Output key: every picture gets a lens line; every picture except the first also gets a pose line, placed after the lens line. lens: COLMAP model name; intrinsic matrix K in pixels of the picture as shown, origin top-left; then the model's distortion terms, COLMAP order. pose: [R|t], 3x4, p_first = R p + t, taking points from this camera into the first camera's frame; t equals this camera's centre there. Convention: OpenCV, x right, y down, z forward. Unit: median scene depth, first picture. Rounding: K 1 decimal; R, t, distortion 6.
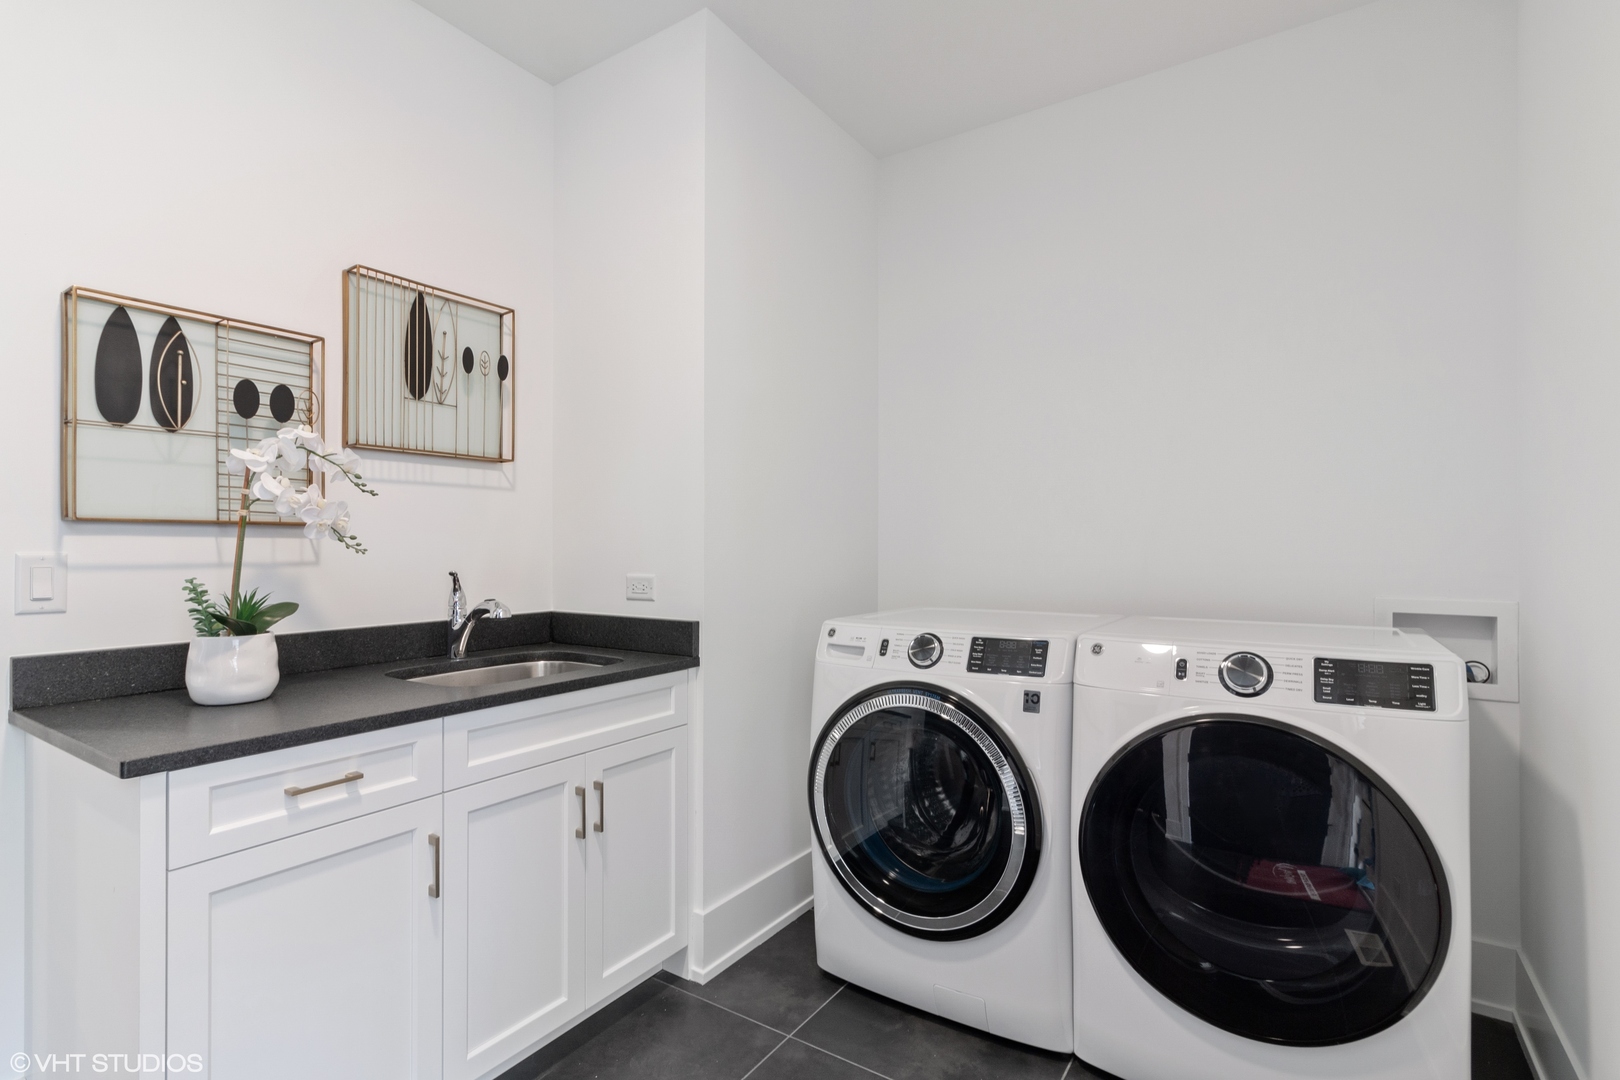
lens RADIAL K [[764.7, 0, 791.1], [0, 764.7, 553.7], [0, 0, 1]] dist [0.000231, -0.000014]
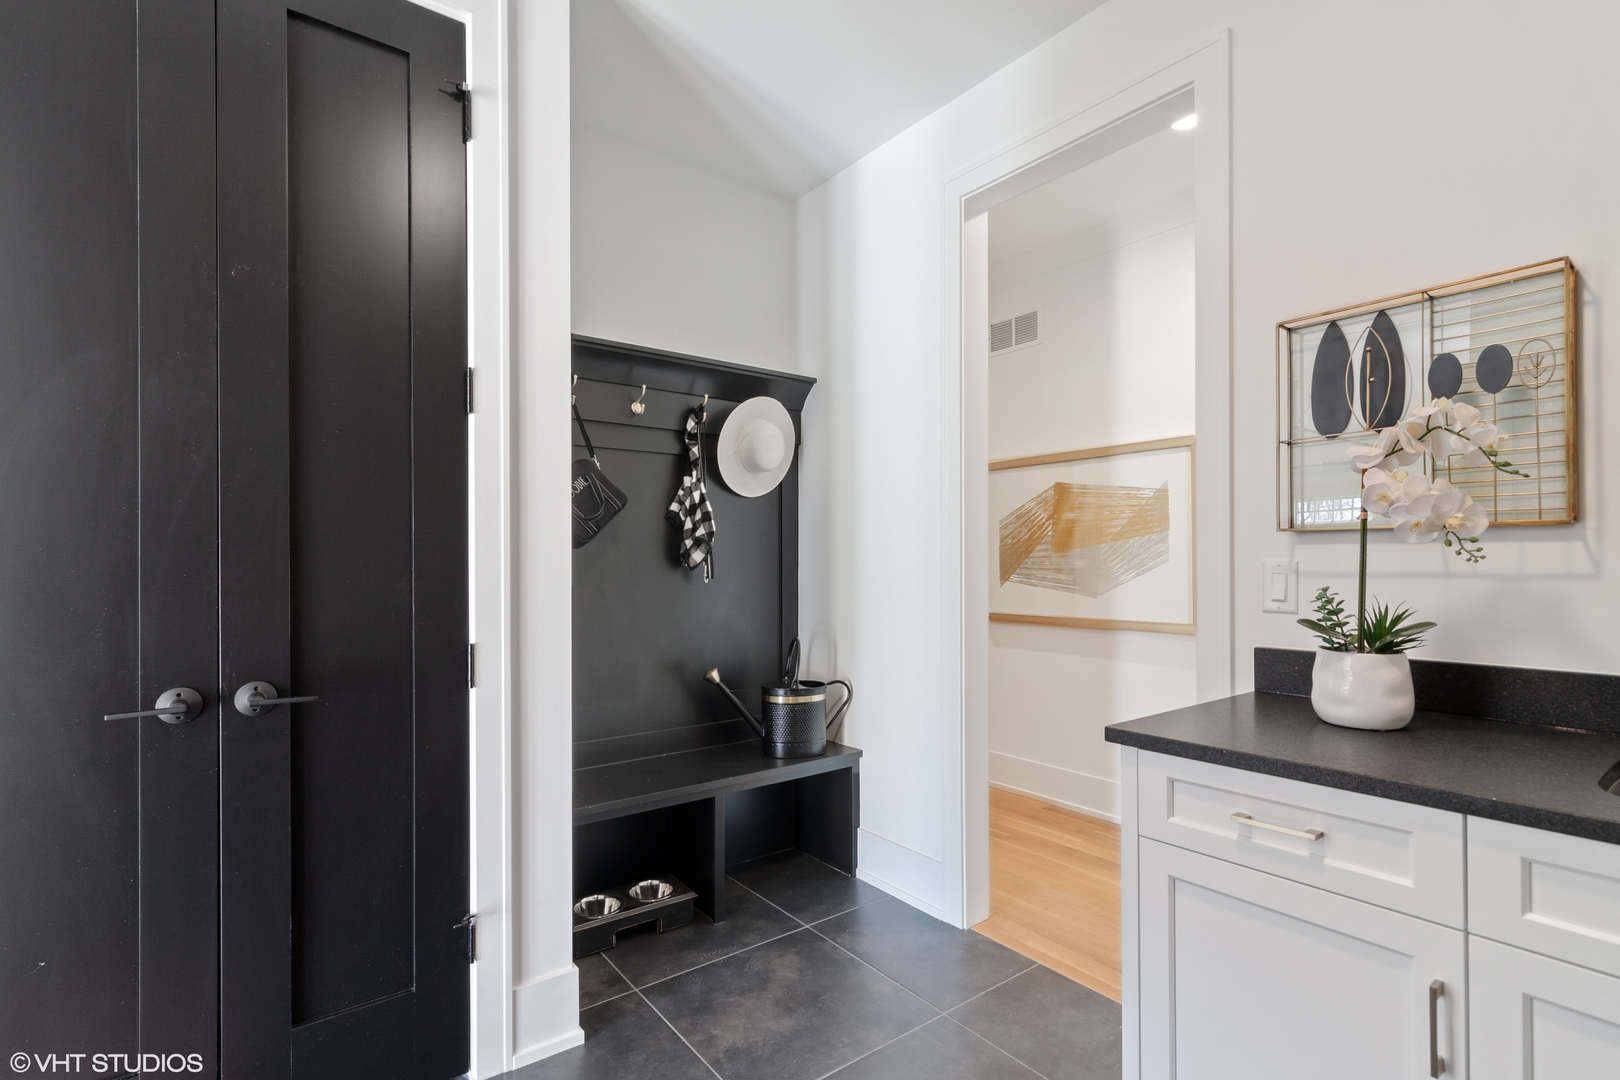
lens RADIAL K [[764.7, 0, 791.1], [0, 764.7, 553.7], [0, 0, 1]] dist [0.000231, -0.000014]
pose [[-0.331259, -0.007157, -0.943513, 0.337021], [-0.003535, 0.999974, -0.006344, -0.001275], [0.943533, 0.001234, -0.331276, 0.653141]]
